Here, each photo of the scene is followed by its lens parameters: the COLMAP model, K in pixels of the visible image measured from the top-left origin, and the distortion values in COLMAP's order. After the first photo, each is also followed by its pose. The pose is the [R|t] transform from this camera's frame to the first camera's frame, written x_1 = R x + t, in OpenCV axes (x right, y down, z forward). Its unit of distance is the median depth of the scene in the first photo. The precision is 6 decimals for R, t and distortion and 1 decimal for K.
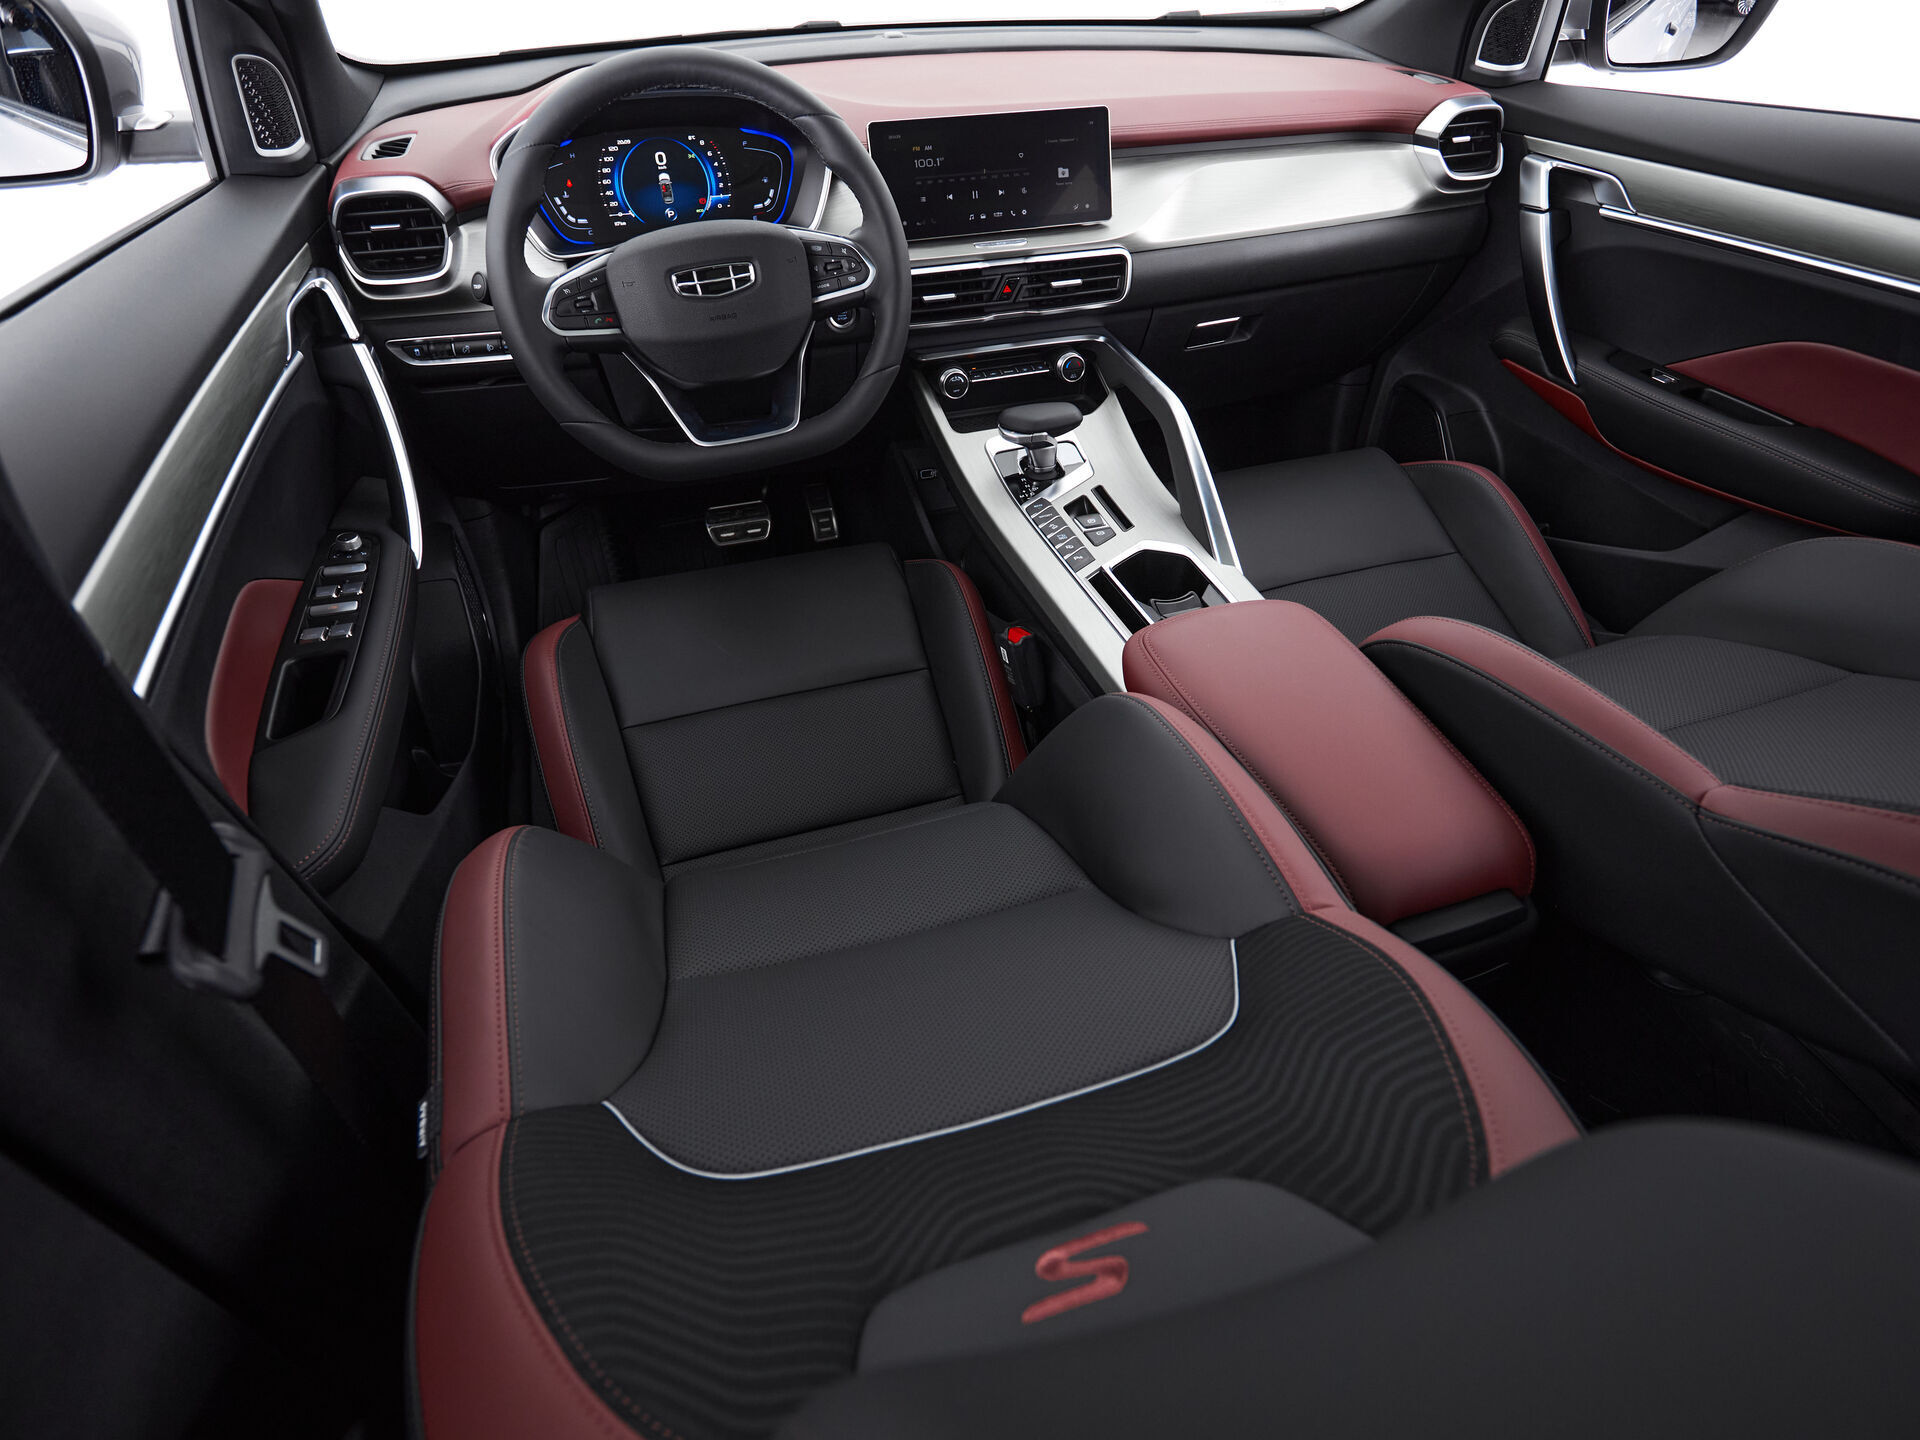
lens RADIAL K [[1004.4, 0, 956.6], [0, 1004.4, 714.5], [0, 0, 1]] dist [-0.003054, 0.000629]
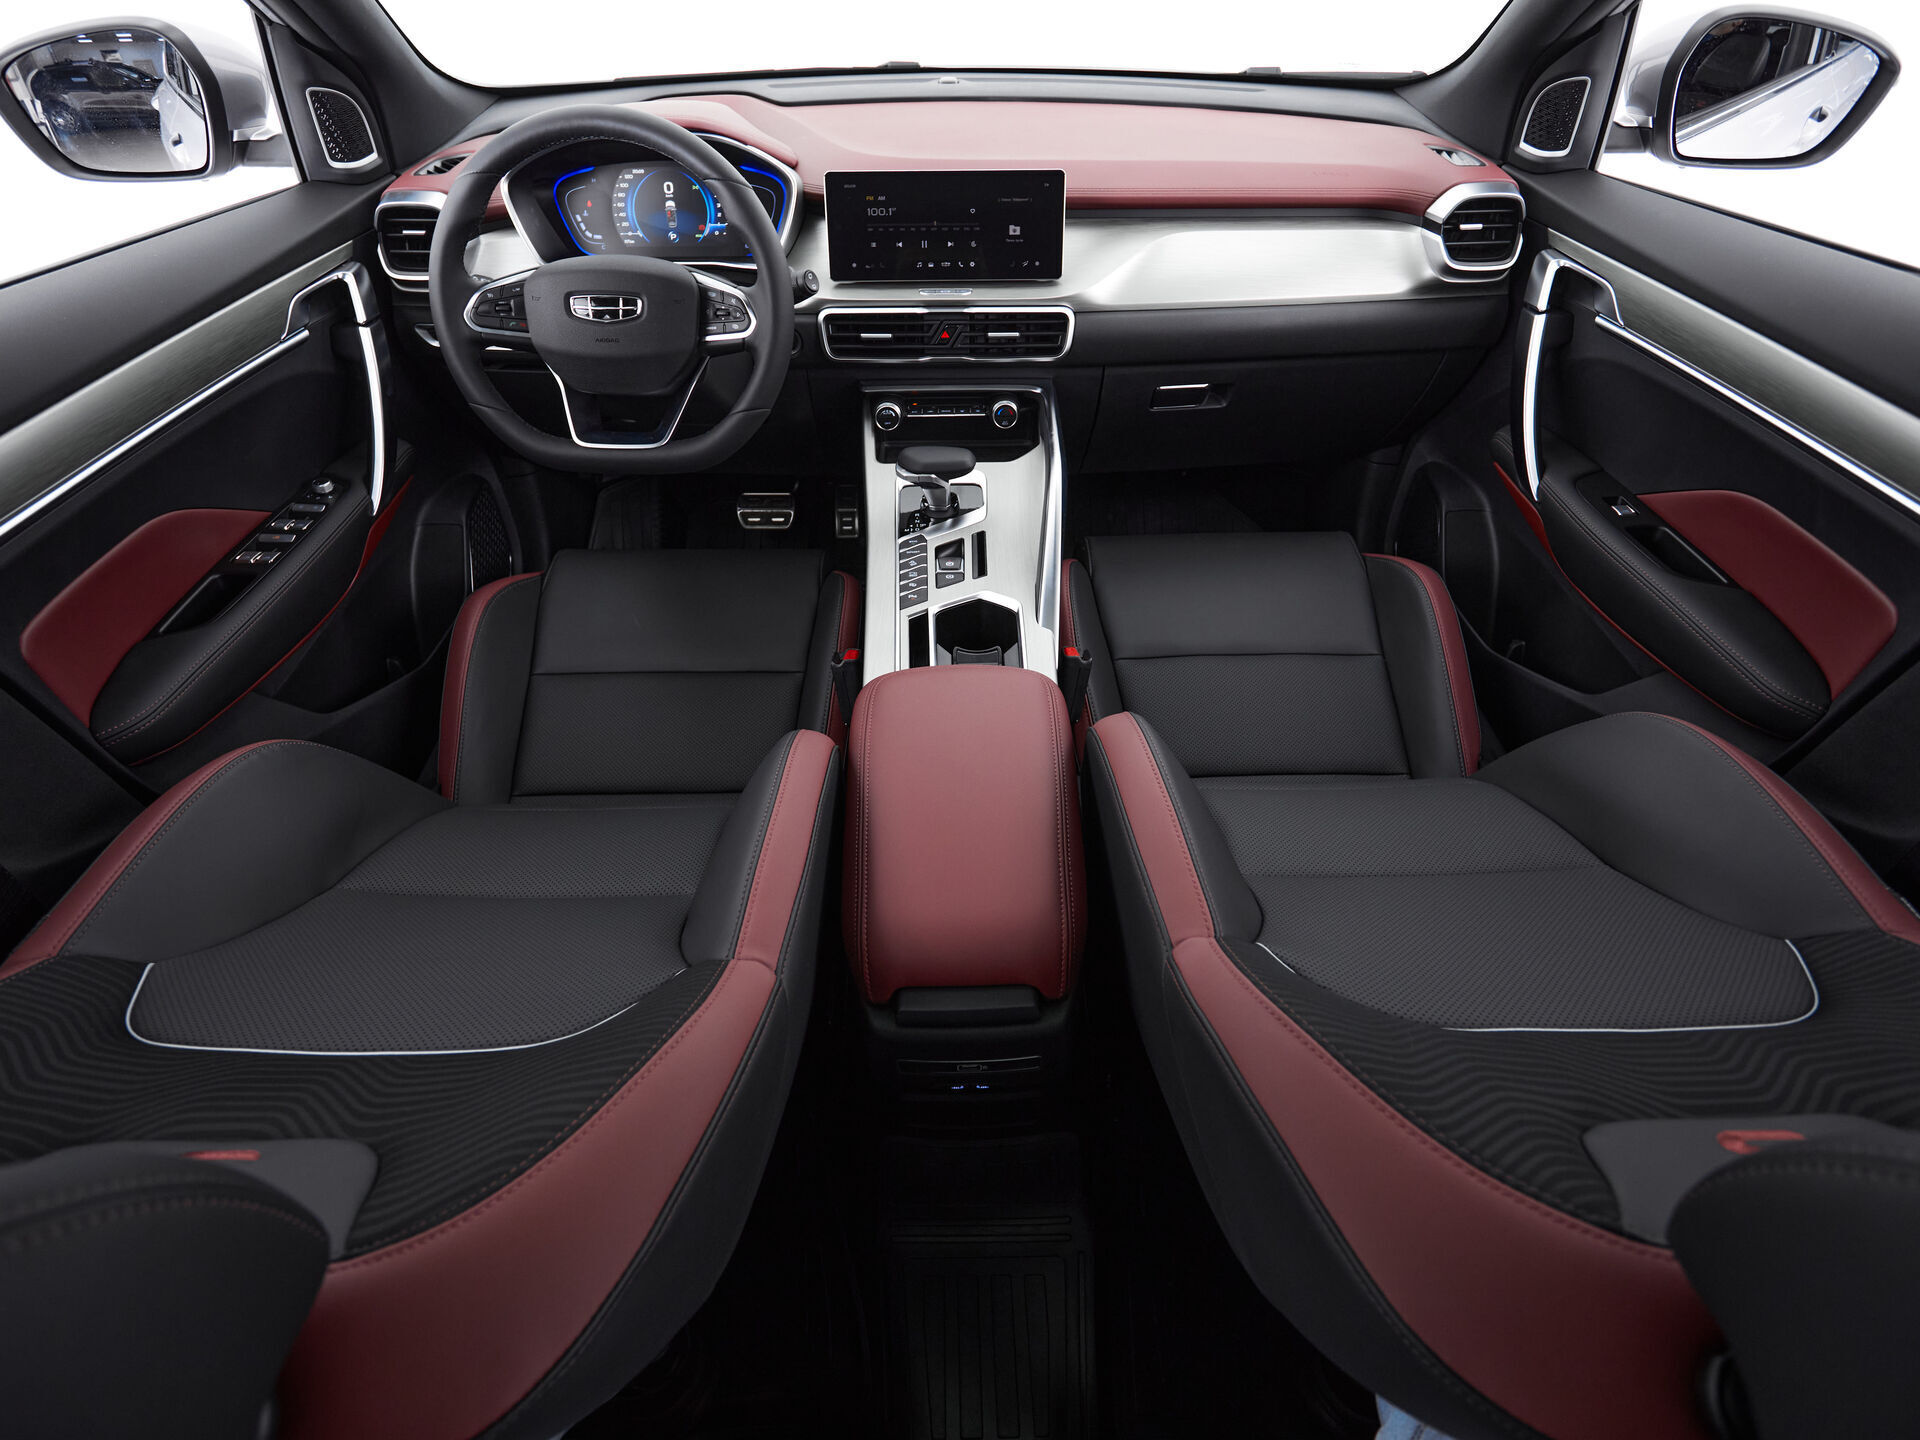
lens RADIAL K [[1004.4, 0, 951.4], [0, 1004.4, 710.9], [0, 0, 1]] dist [-0.003054, 0.000629]
pose [[0.956020, 0.193032, -0.220825, 0.370680], [-0.191700, 0.981064, 0.027658, -0.065659], [0.221982, 0.015890, 0.974921, -0.024613]]
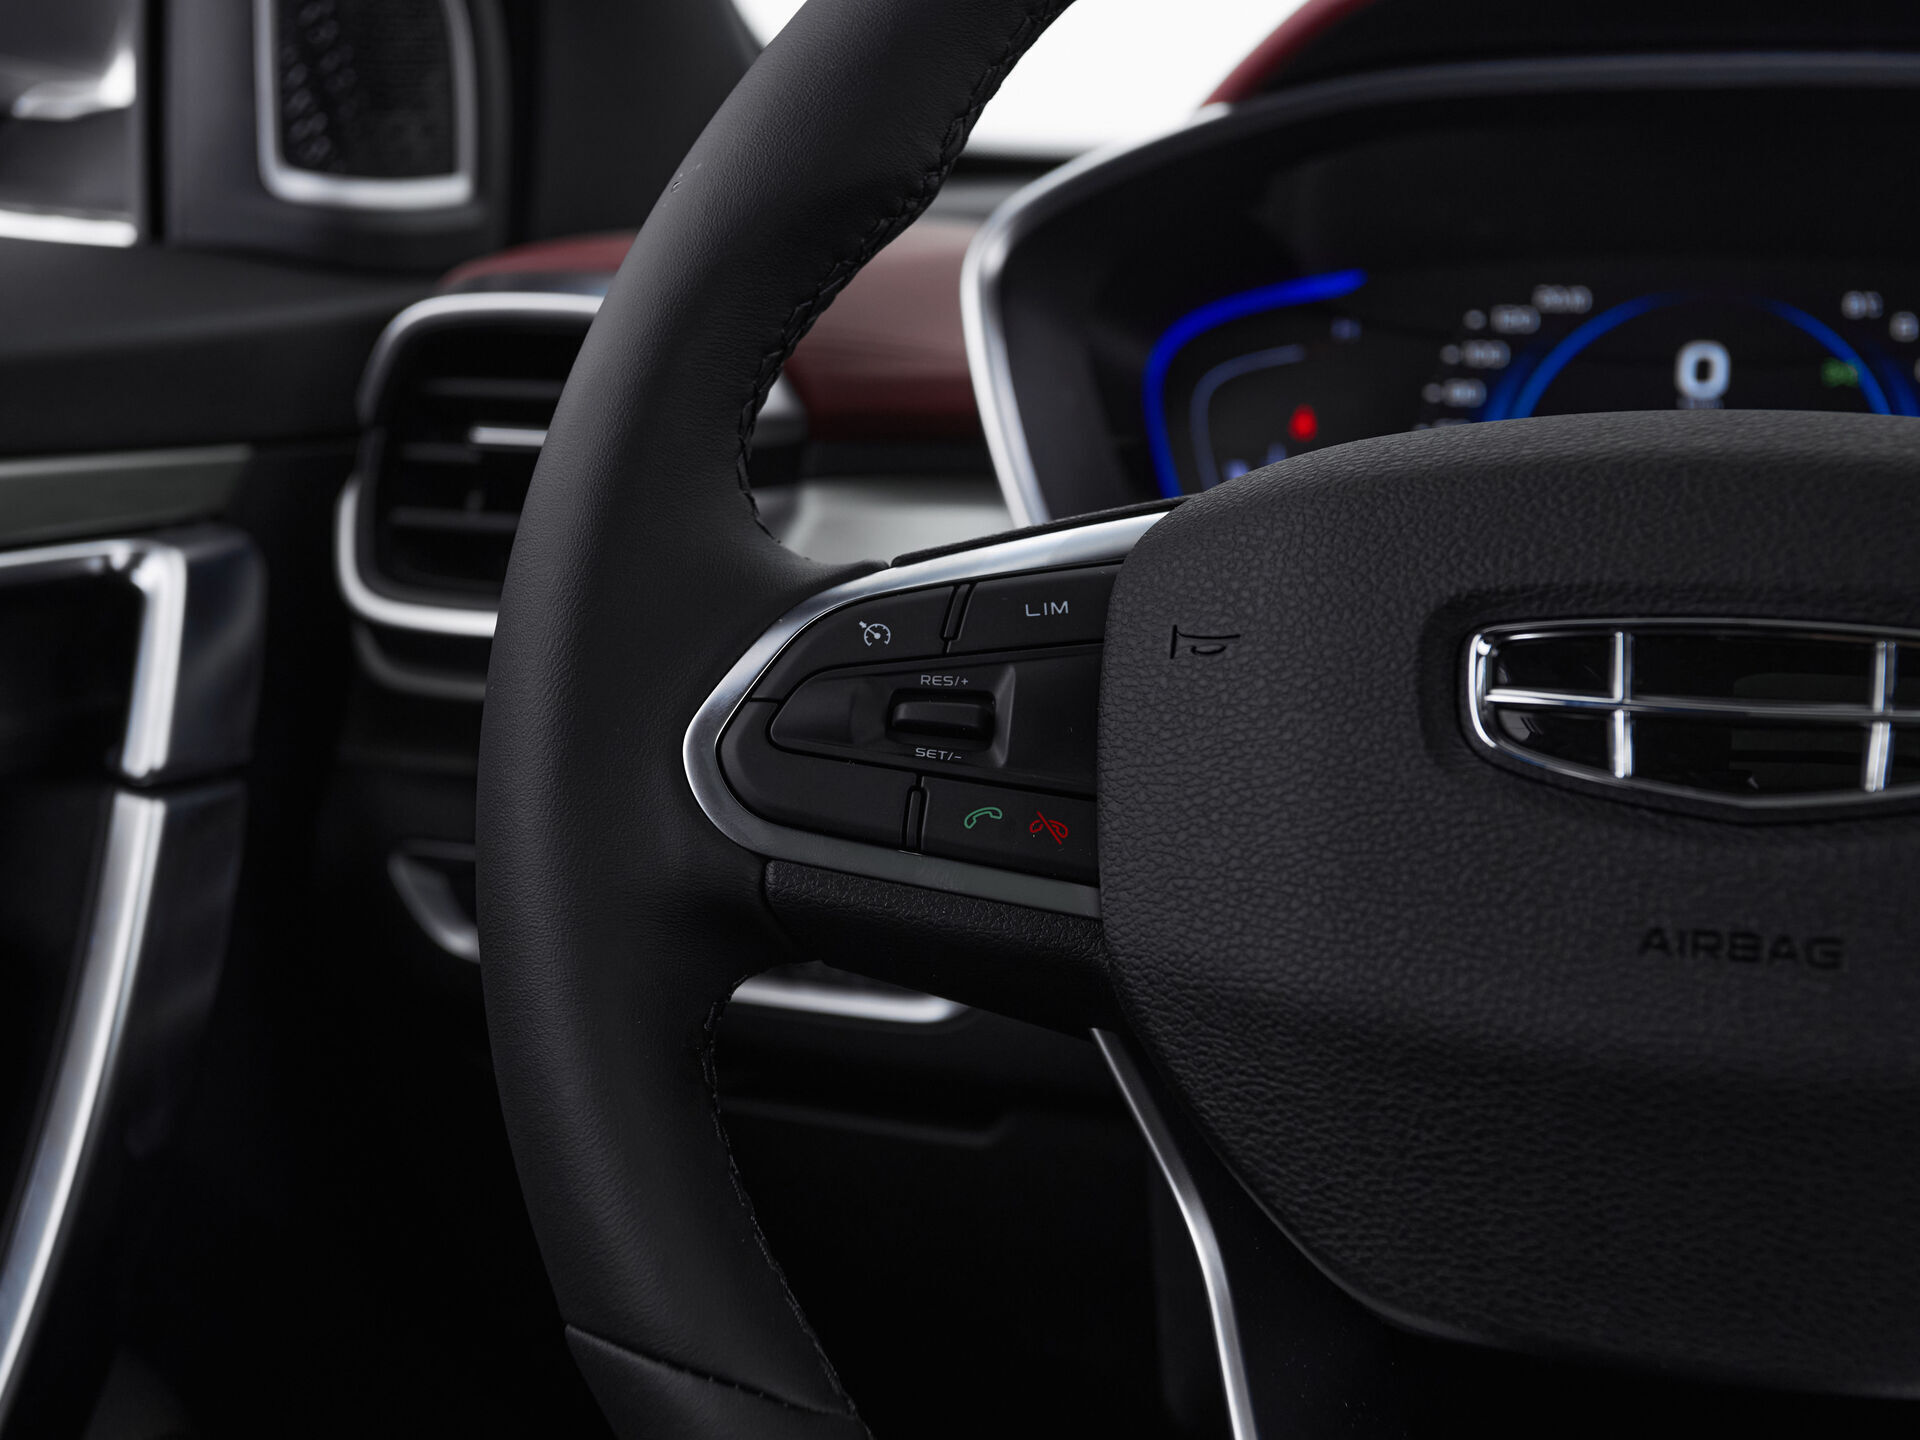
lens RADIAL K [[2410.7, 0, 963.6], [0, 2410.7, 707.1], [0, 0, 1]] dist [0.040686, 0.000000]
pose [[0.839770, 0.122356, -0.528976, -0.113483], [-0.364866, 0.848666, -0.382935, -0.195756], [0.402070, 0.514582, 0.757327, 0.522747]]
